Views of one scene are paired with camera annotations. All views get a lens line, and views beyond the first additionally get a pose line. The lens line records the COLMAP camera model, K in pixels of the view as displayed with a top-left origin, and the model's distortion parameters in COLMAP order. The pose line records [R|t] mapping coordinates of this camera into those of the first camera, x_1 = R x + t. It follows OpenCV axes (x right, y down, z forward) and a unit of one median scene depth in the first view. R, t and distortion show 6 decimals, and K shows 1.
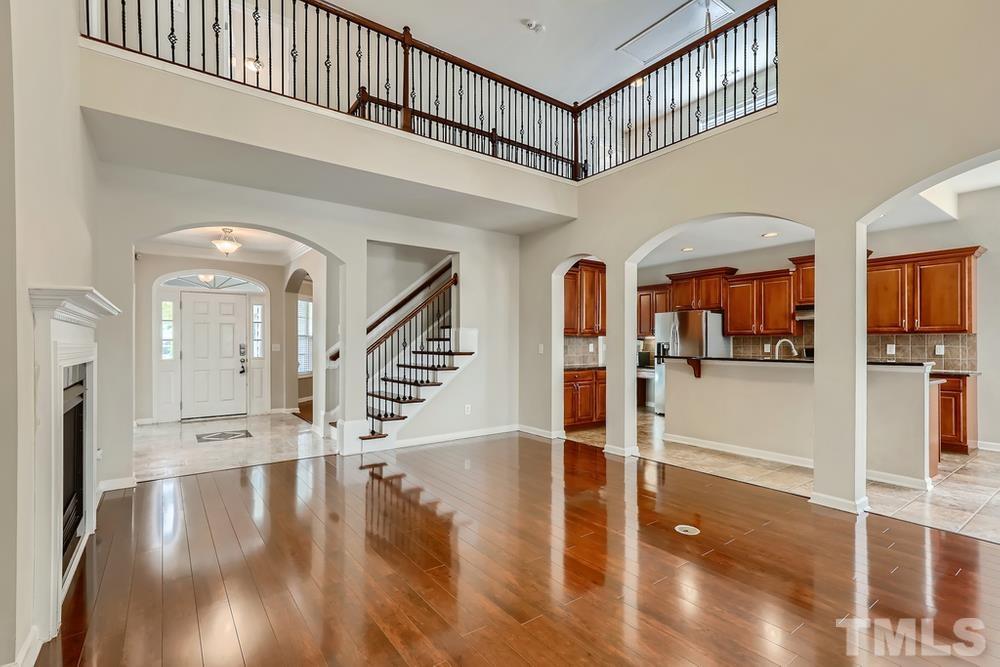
lens RADIAL K [[459.2, 0, 501.6], [0, 459.2, 343.3], [0, 0, 1]] dist [-0.000753, 0.002653]
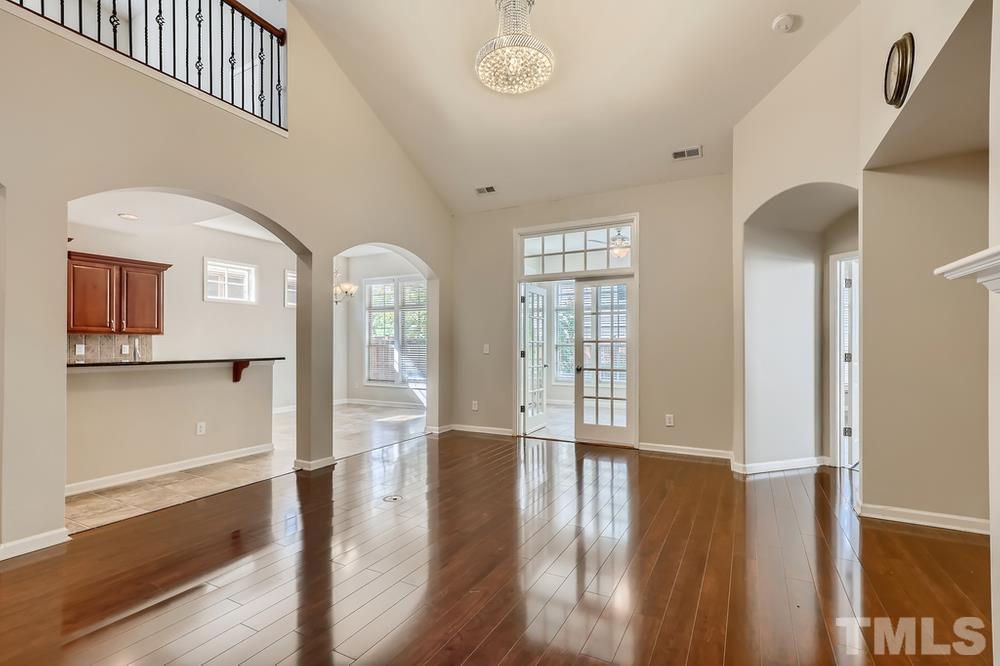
lens RADIAL K [[459.2, 0, 505.3], [0, 459.2, 338.5], [0, 0, 1]] dist [-0.000753, 0.002653]
pose [[-0.425839, 0.009135, 0.904753, -0.426274], [0.001495, 0.999955, -0.009393, 0.000304], [-0.904798, -0.002647, -0.425833, 0.656951]]
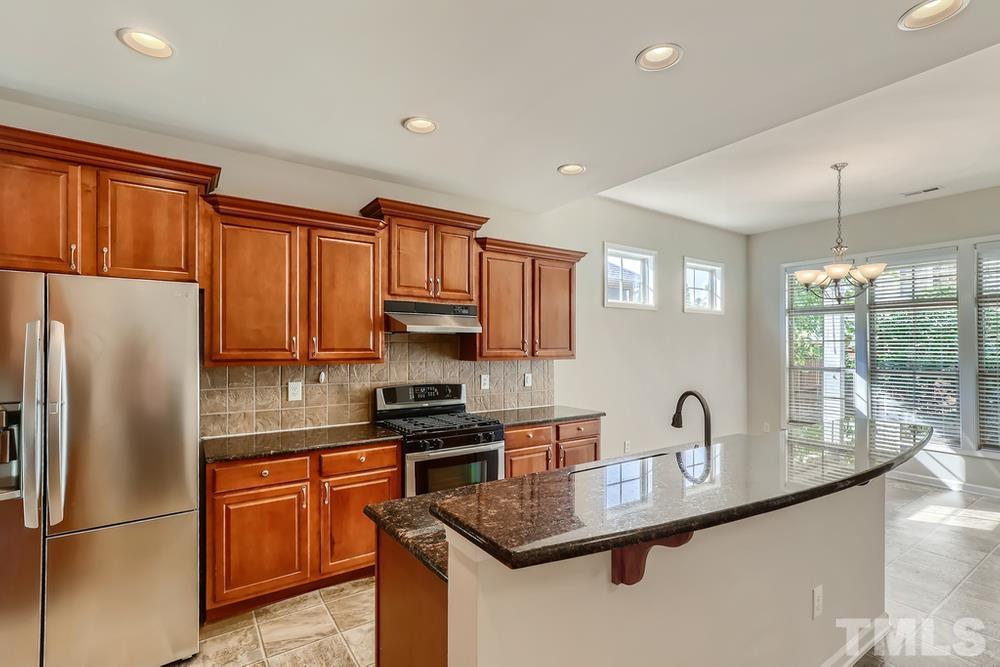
lens RADIAL K [[459.2, 0, 505.5], [0, 459.2, 341.1], [0, 0, 1]] dist [-0.000753, 0.002653]
pose [[0.030941, 0.009601, 0.999475, 0.199013], [0.000642, 0.999953, -0.009626, -0.042634], [-0.999521, 0.000939, 0.030934, 1.026272]]
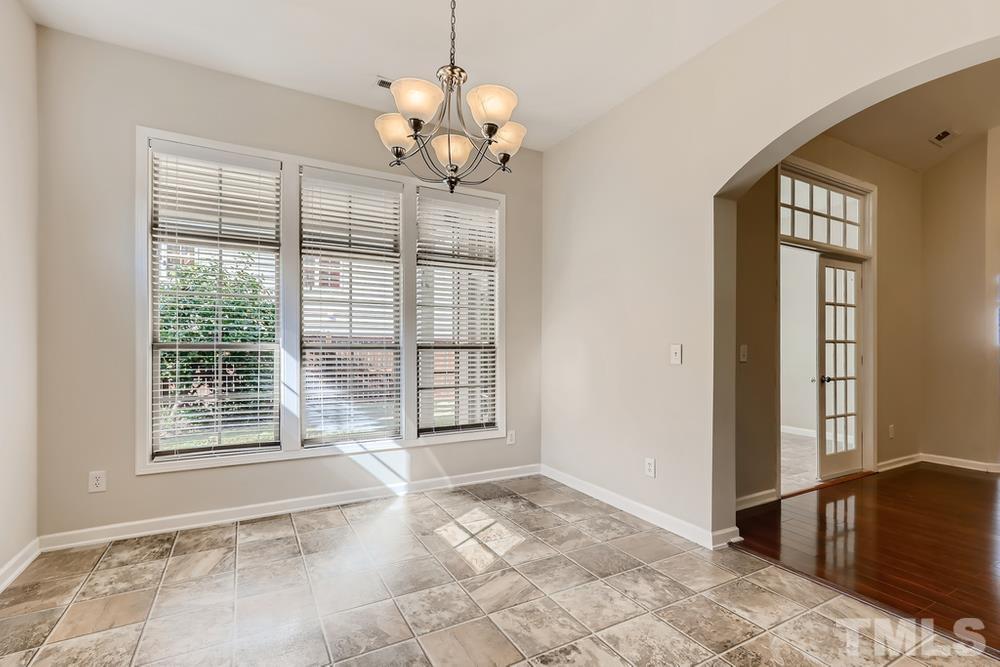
lens RADIAL K [[459.2, 0, 500.7], [0, 459.2, 345.7], [0, 0, 1]] dist [-0.000753, 0.002653]
pose [[-0.991661, -0.006144, 0.128729, 0.835123], [-0.006076, 0.999981, 0.000922, 0.007493], [-0.128732, 0.000132, -0.991679, 0.863384]]
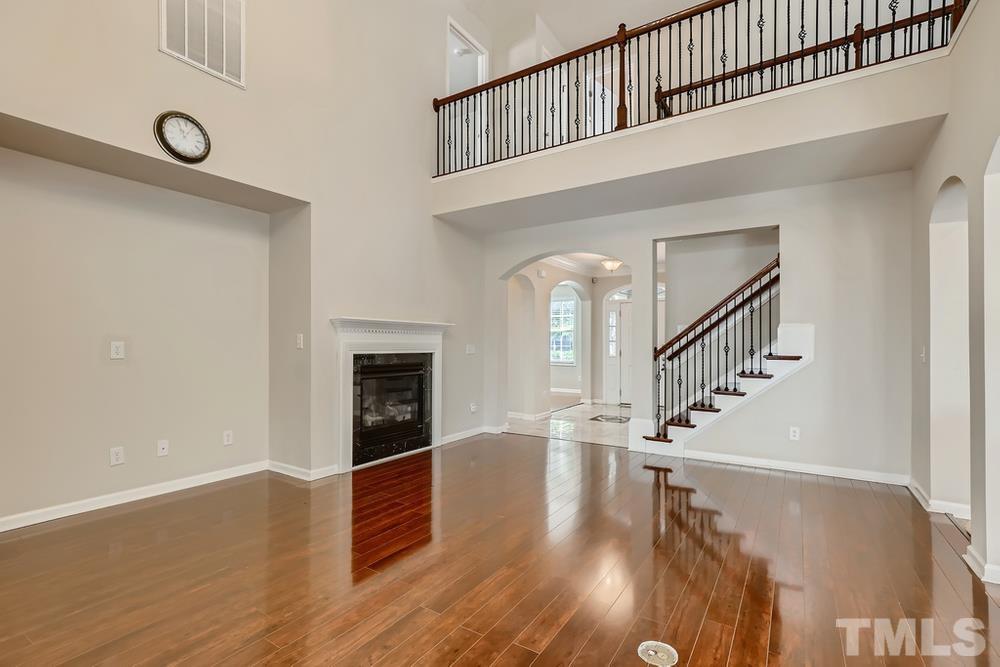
lens RADIAL K [[459.2, 0, 511.3], [0, 459.2, 341.8], [0, 0, 1]] dist [-0.000753, 0.002653]
pose [[0.361745, -0.004905, -0.932264, 0.478330], [-0.005132, 0.999961, -0.007253, 0.004222], [0.932263, 0.007409, 0.361705, 0.322071]]
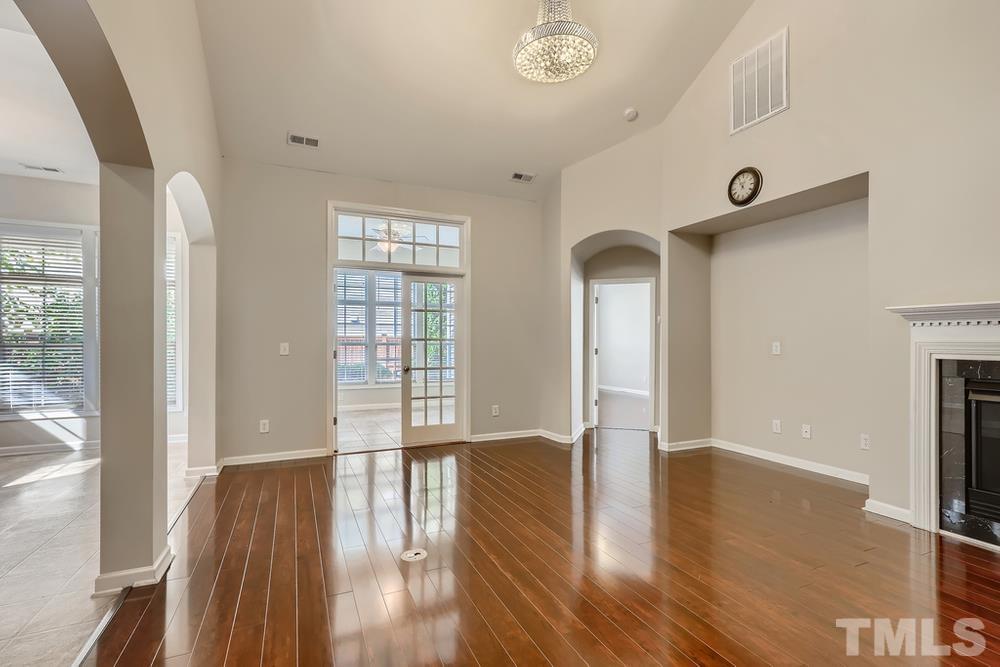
lens RADIAL K [[459.2, 0, 500.5], [0, 459.2, 339.5], [0, 0, 1]] dist [-0.000753, 0.002653]
pose [[-0.977249, -0.000088, 0.212095, 0.033387], [-0.000882, 0.999993, -0.003650, 0.000972], [-0.212093, -0.003754, -0.977242, 0.961103]]
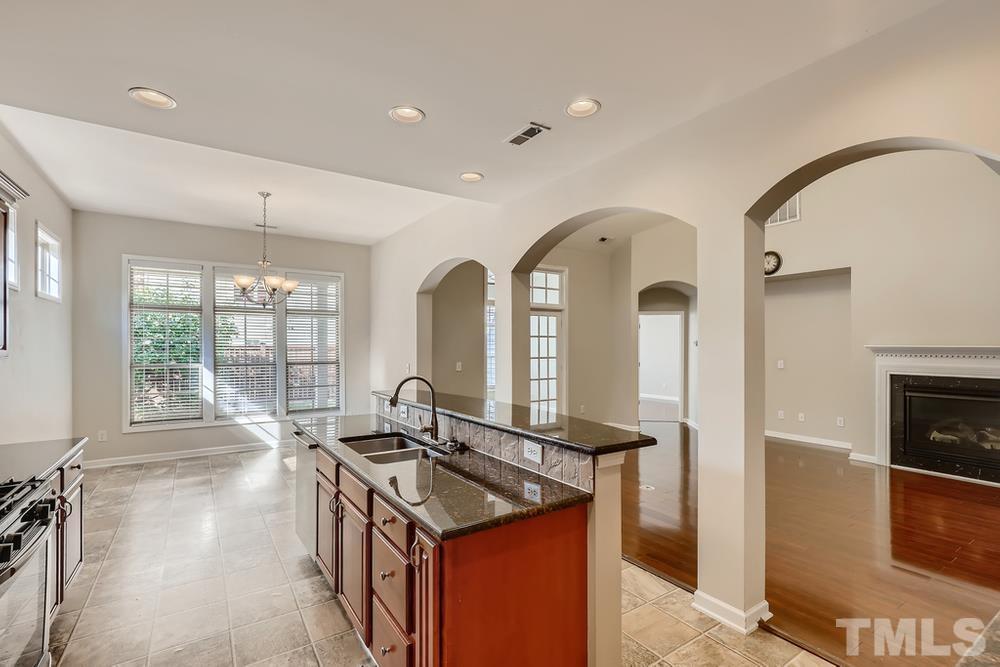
lens RADIAL K [[459.2, 0, 500.8], [0, 459.2, 344.1], [0, 0, 1]] dist [-0.000753, 0.002653]
pose [[-0.998720, -0.002135, 0.050539, 0.433890], [-0.002226, 0.999996, -0.001750, -0.039108], [-0.050535, -0.001860, -0.998721, 1.361521]]
